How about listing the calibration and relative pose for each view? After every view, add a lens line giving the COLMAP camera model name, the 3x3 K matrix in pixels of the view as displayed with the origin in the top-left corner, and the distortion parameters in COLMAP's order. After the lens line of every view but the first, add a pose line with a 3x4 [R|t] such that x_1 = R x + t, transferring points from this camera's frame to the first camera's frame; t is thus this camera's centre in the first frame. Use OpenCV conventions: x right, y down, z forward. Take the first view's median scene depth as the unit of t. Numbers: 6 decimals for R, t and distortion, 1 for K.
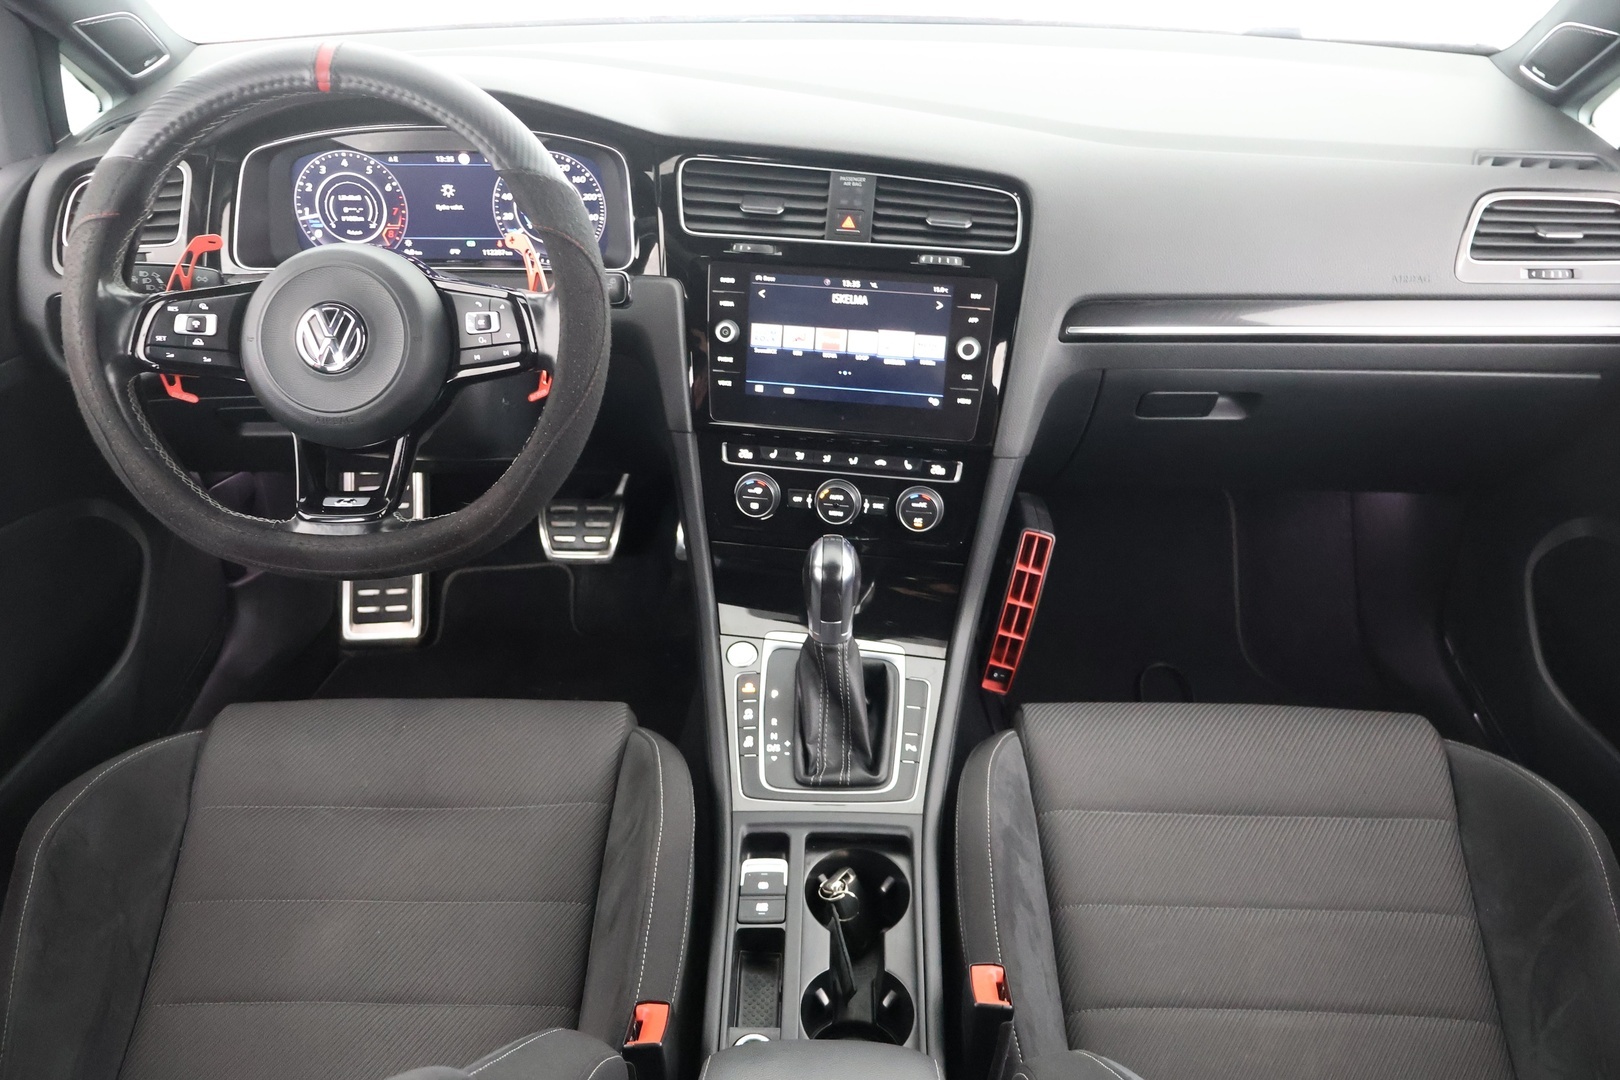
lens RADIAL K [[1384.3, 0, 822.0], [0, 1384.3, 532.9], [0, 0, 1]] dist [0.008795, -0.015288]
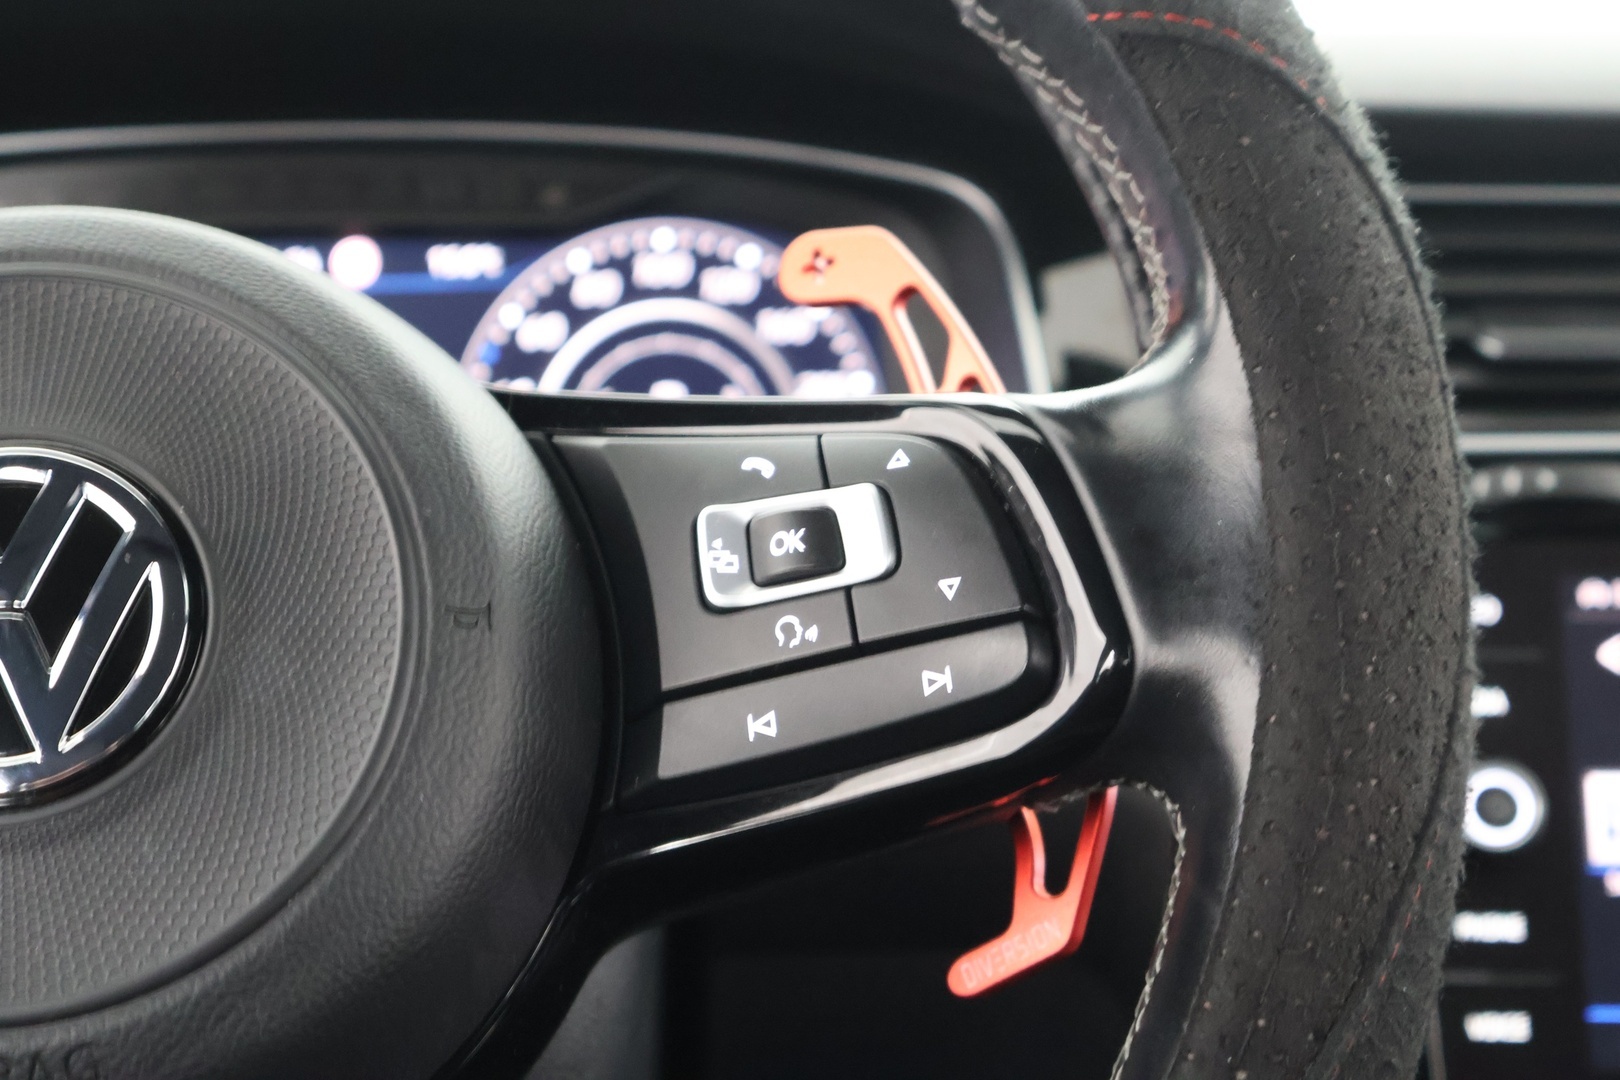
lens RADIAL K [[2913.9, 0, 801.2], [0, 2913.9, 535.6], [0, 0, 1]] dist [0.061094, 0.000000]
pose [[0.995745, -0.029425, 0.087322, -0.229113], [0.062098, 0.914421, -0.399973, 0.007576], [-0.068079, 0.403694, 0.912358, 0.516208]]
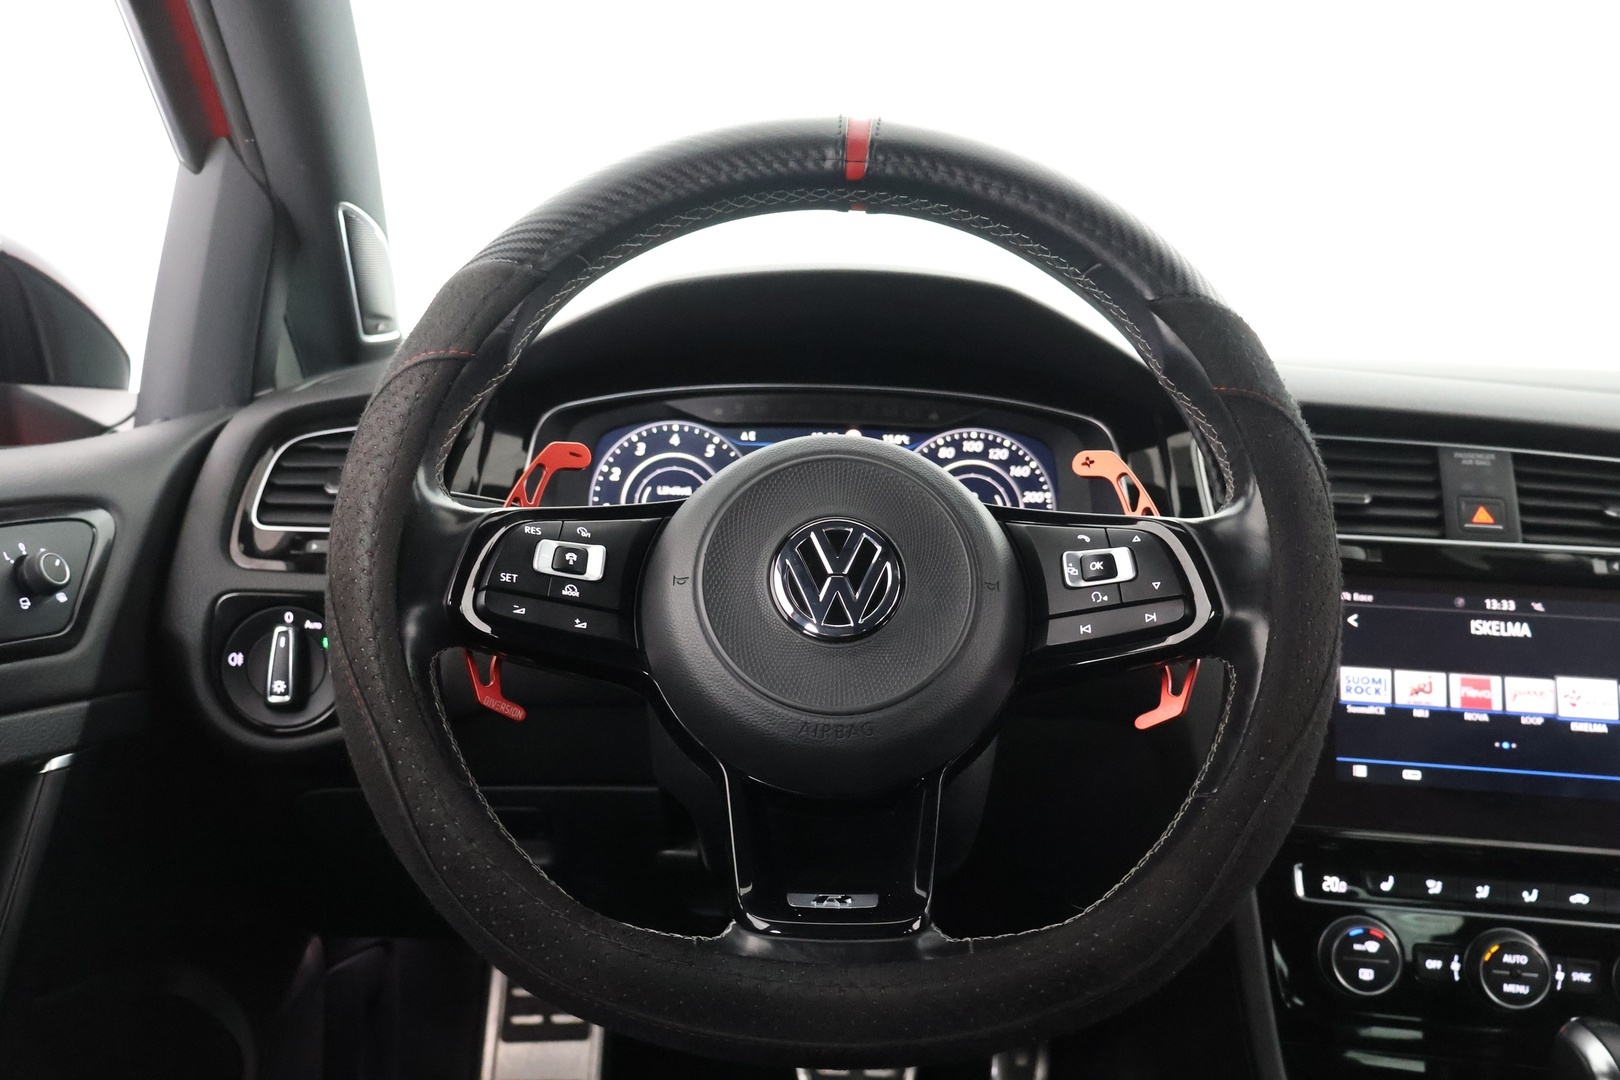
lens RADIAL K [[1384.3, 0, 804.9], [0, 1384.3, 529.2], [0, 0, 1]] dist [0.008795, -0.015288]
pose [[0.998980, 0.026906, 0.036264, -0.313127], [-0.009930, 0.914336, -0.404834, 0.047791], [-0.044050, 0.404061, 0.913671, 0.407365]]
